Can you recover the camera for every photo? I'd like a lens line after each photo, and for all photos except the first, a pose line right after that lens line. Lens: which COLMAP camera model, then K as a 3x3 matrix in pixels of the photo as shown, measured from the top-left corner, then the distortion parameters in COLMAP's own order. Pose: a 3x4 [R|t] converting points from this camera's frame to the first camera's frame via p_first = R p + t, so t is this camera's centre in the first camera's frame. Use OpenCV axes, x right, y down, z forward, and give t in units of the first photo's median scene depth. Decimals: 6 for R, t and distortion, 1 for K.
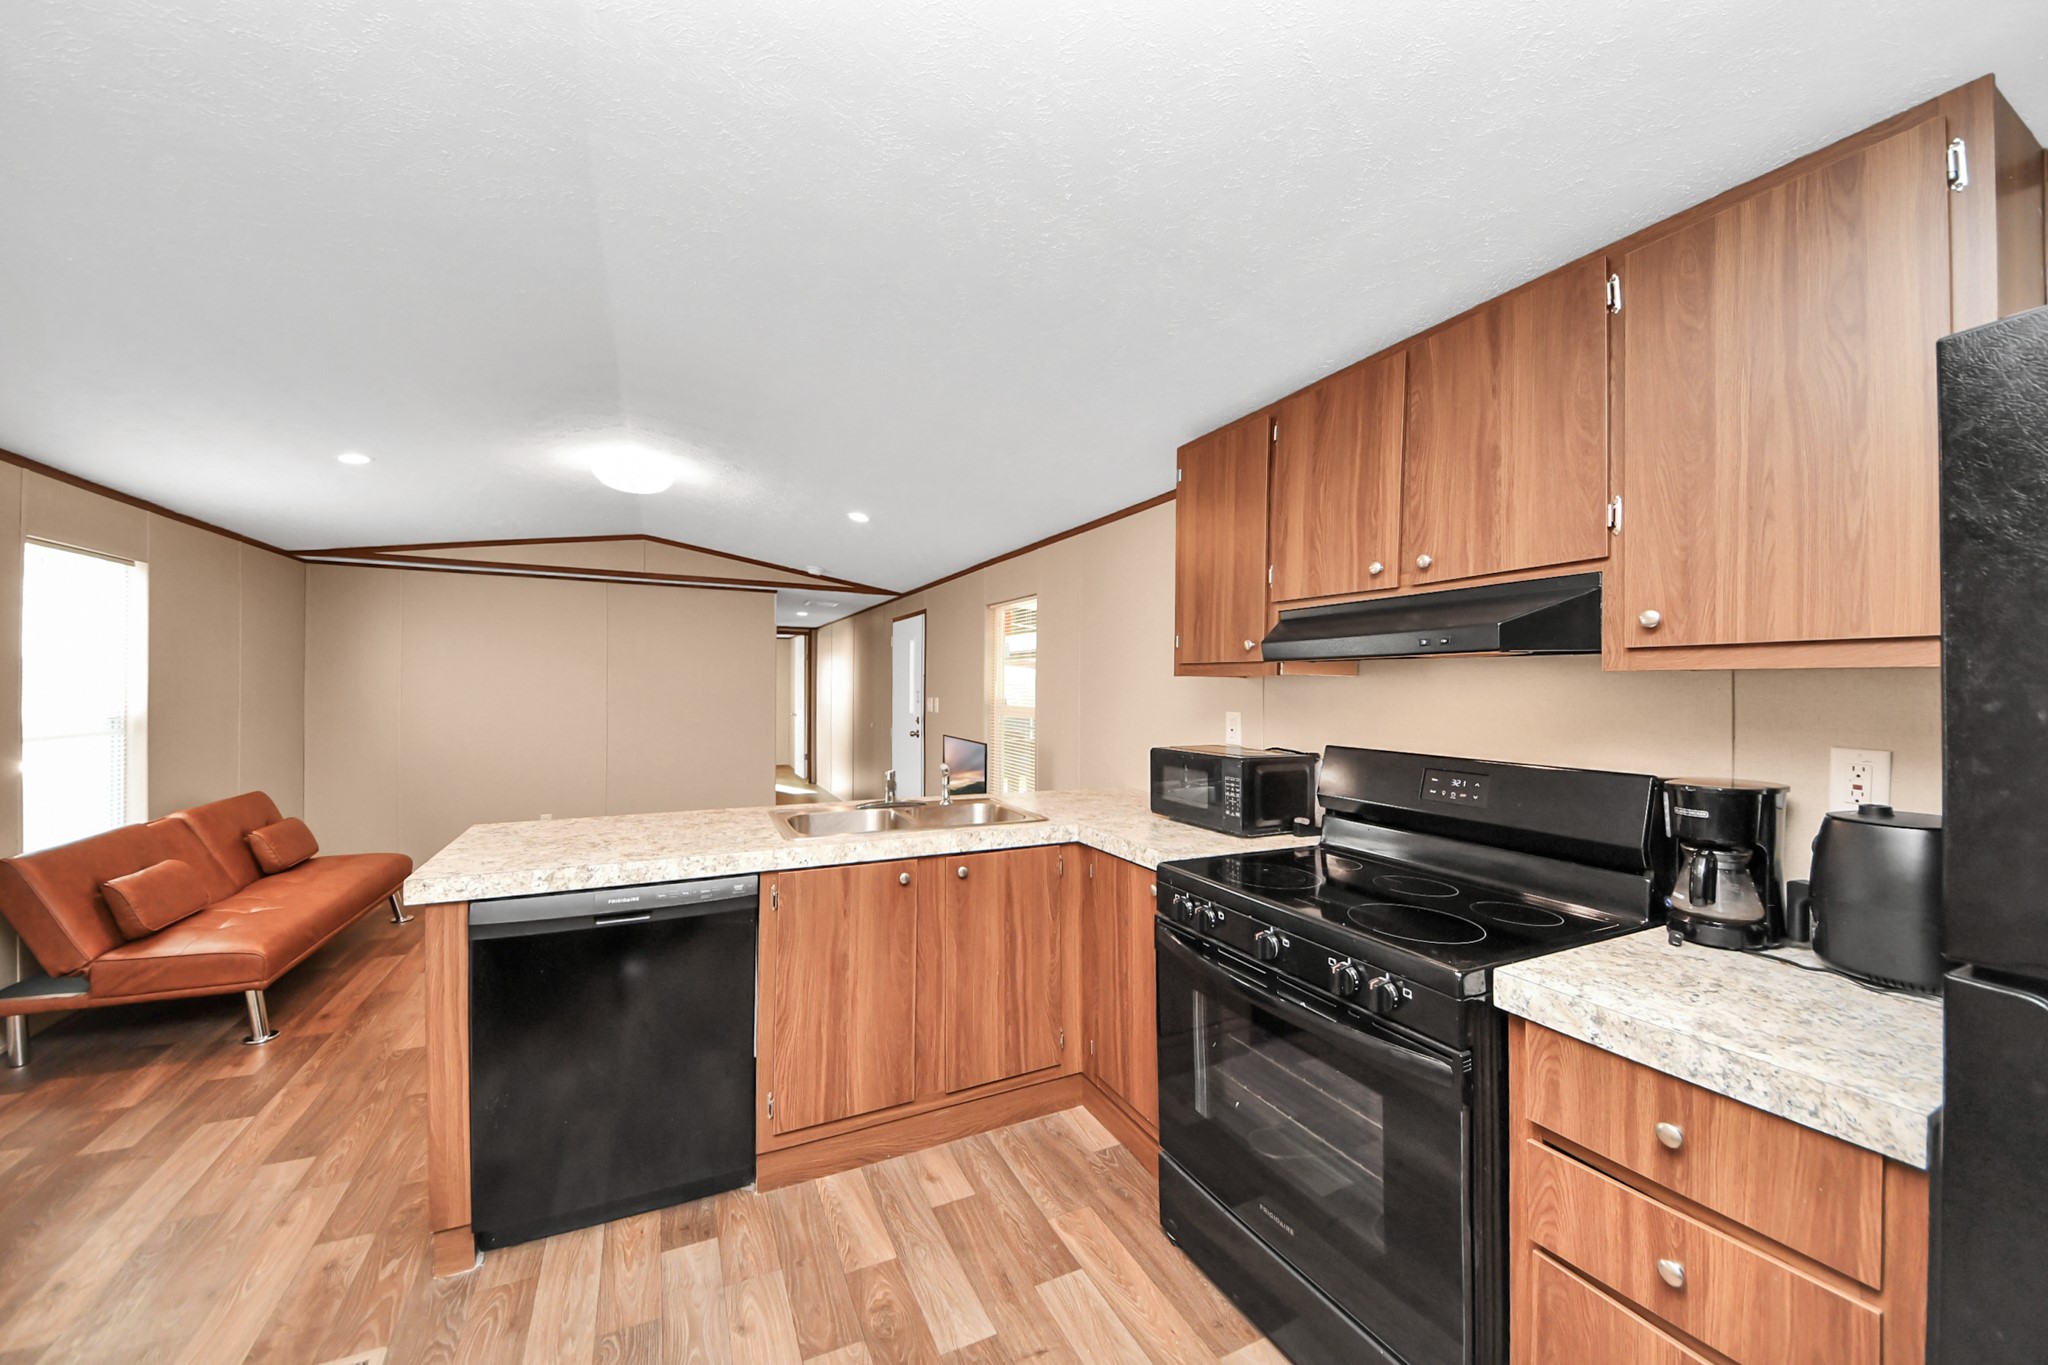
lens RADIAL K [[739.2, 0, 1004.7], [0, 739.2, 683.2], [0, 0, 1]] dist [-0.000560, -0.005308]
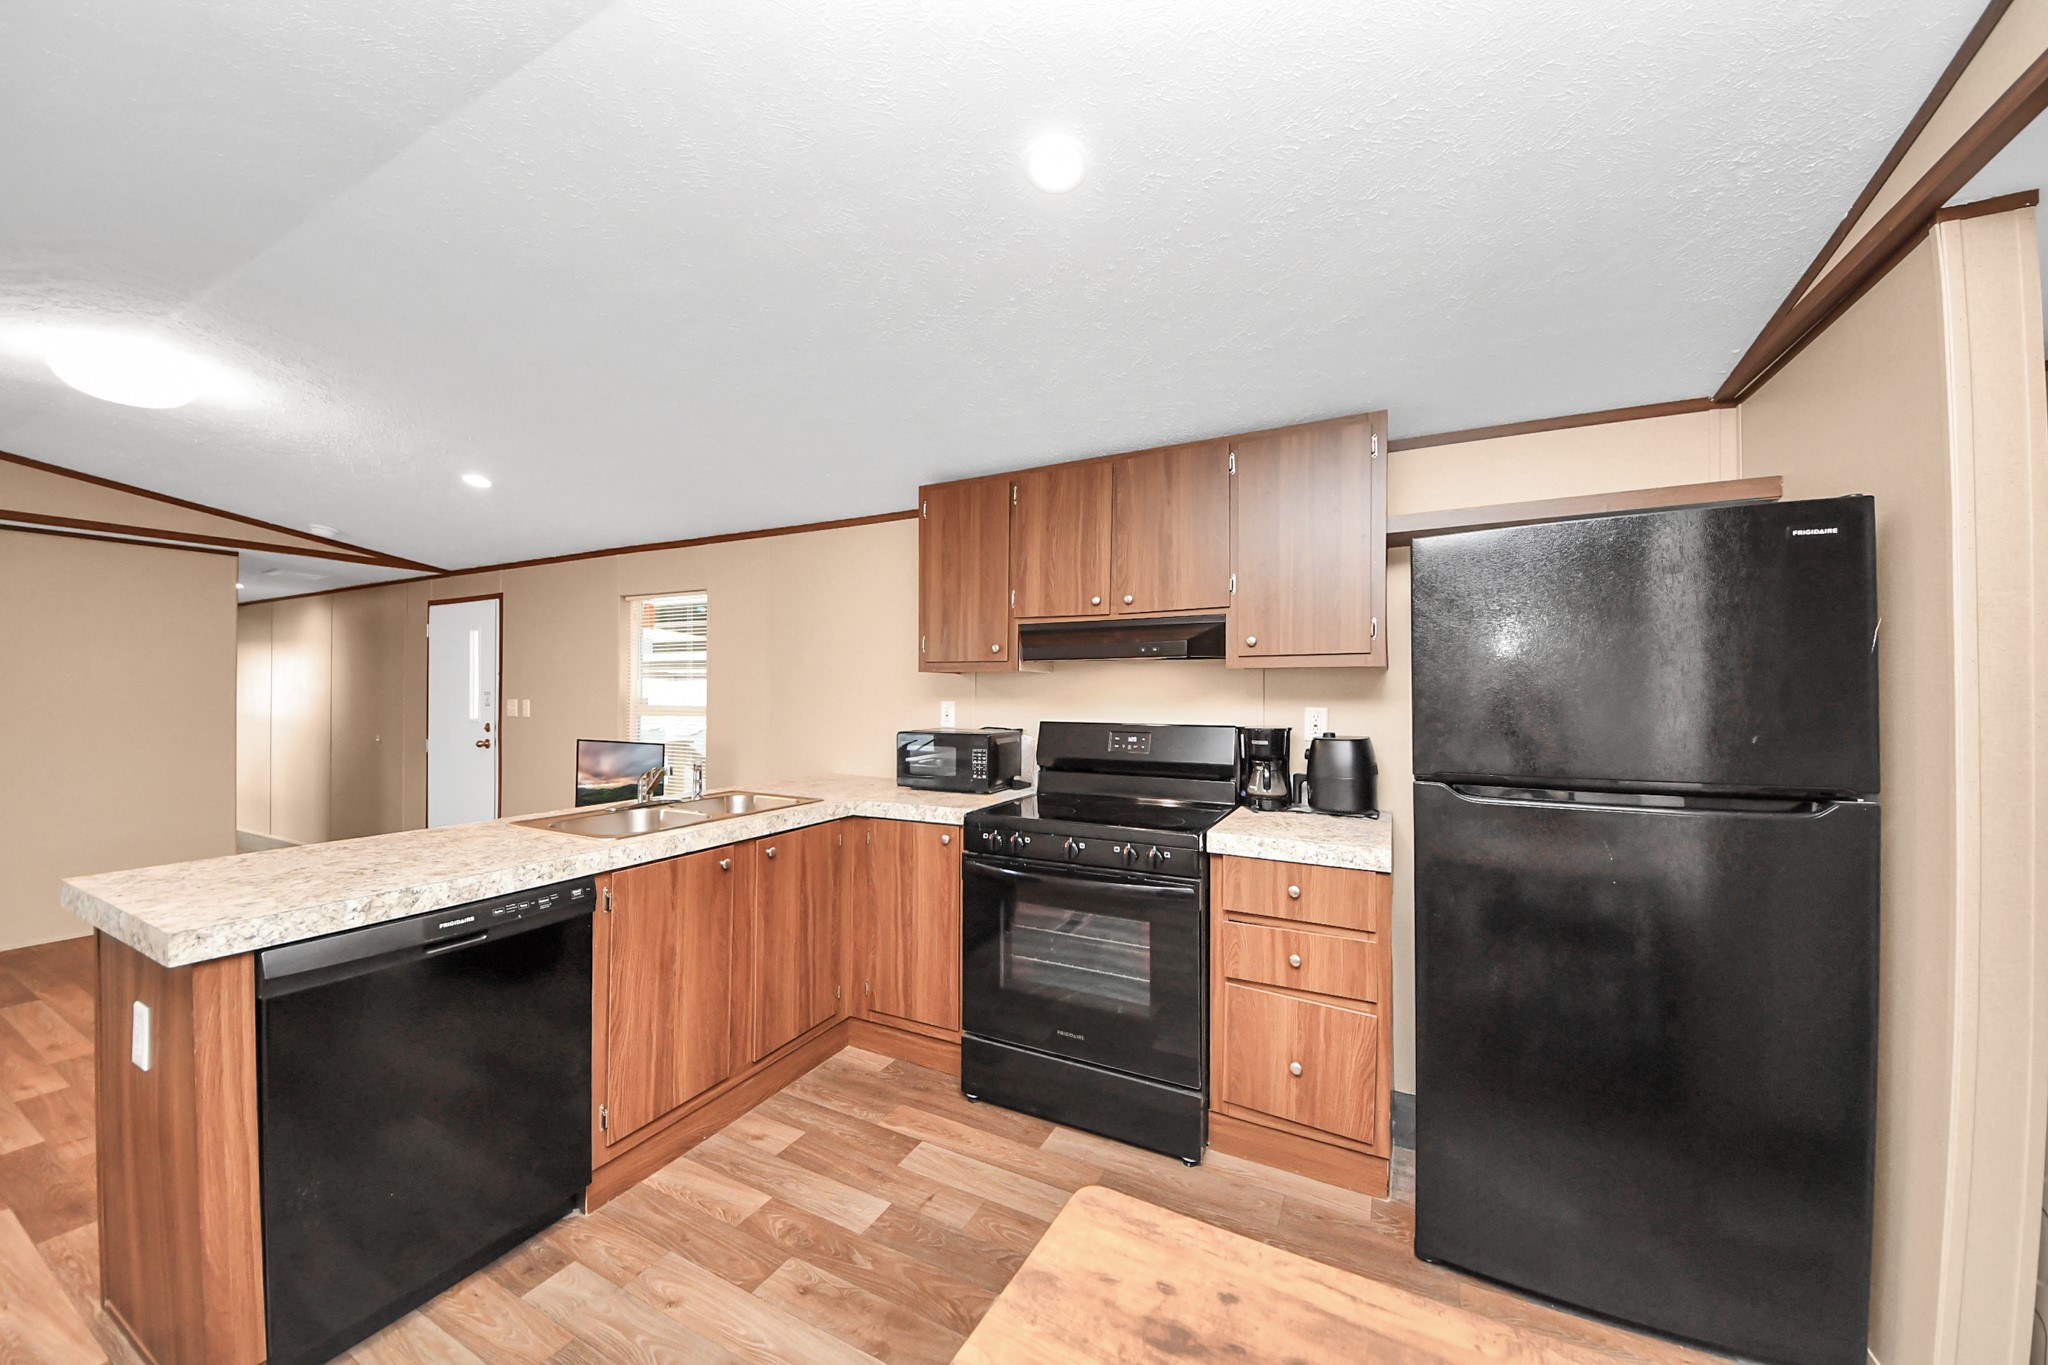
lens RADIAL K [[739.2, 0, 1019.1], [0, 739.2, 684.9], [0, 0, 1]] dist [-0.000560, -0.005308]
pose [[0.794976, -0.003492, 0.606631, -0.469756], [0.003418, 0.999993, 0.001277, 0.013753], [-0.606632, 0.001059, 0.794982, -0.086858]]
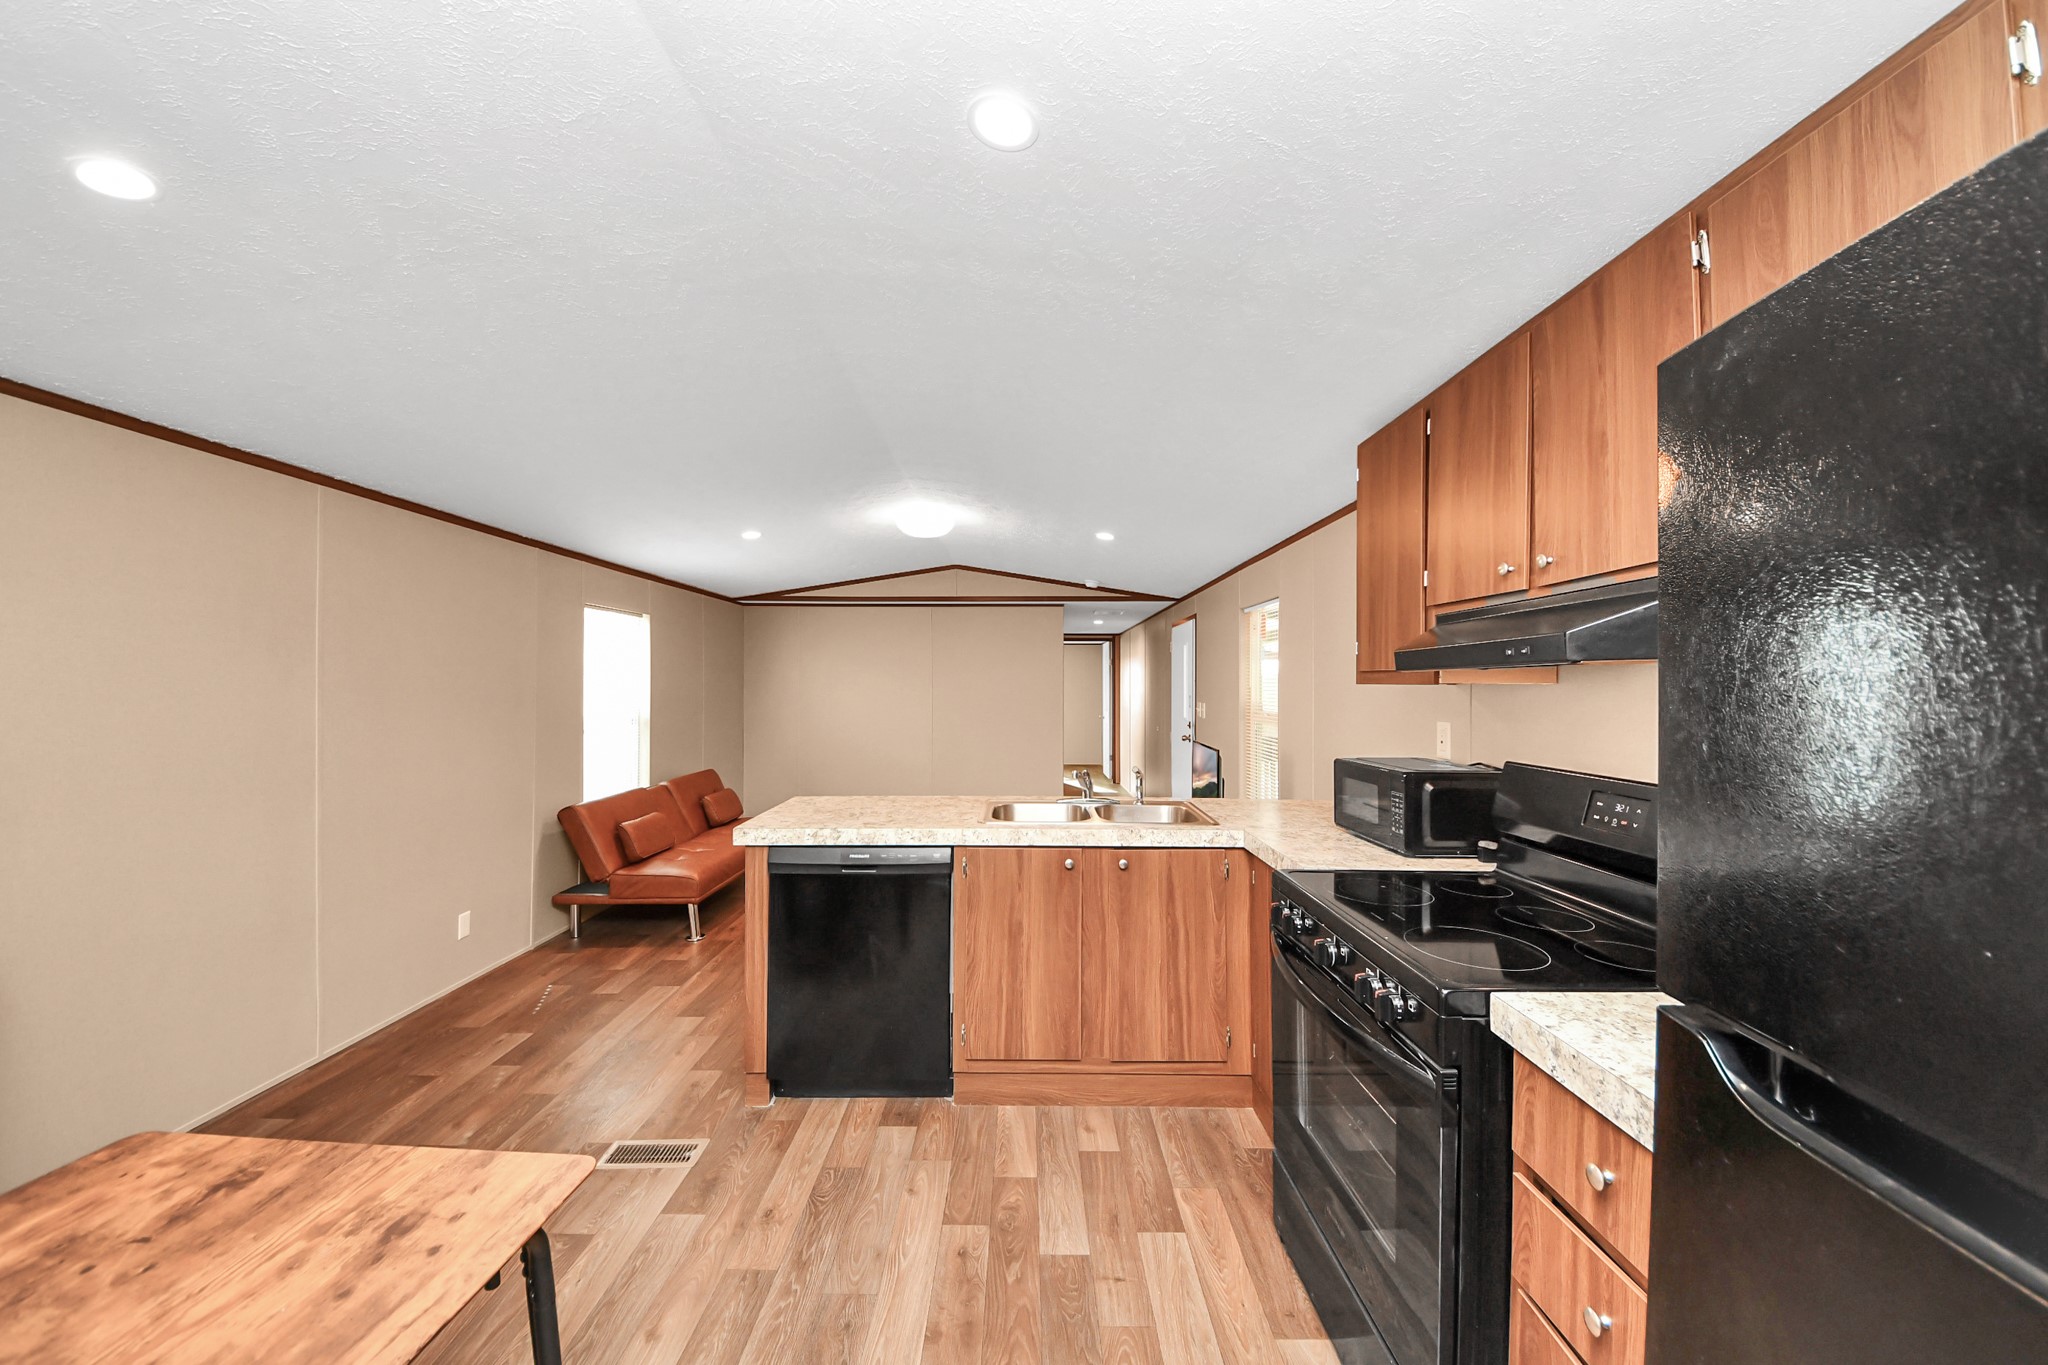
lens RADIAL K [[739.2, 0, 998.5], [0, 739.2, 663.2], [0, 0, 1]] dist [-0.000560, -0.005308]
pose [[0.893275, -0.028536, -0.448604, 0.326253], [0.014945, 0.999317, -0.033809, -0.015570], [0.449262, 0.023496, 0.893091, -0.107143]]
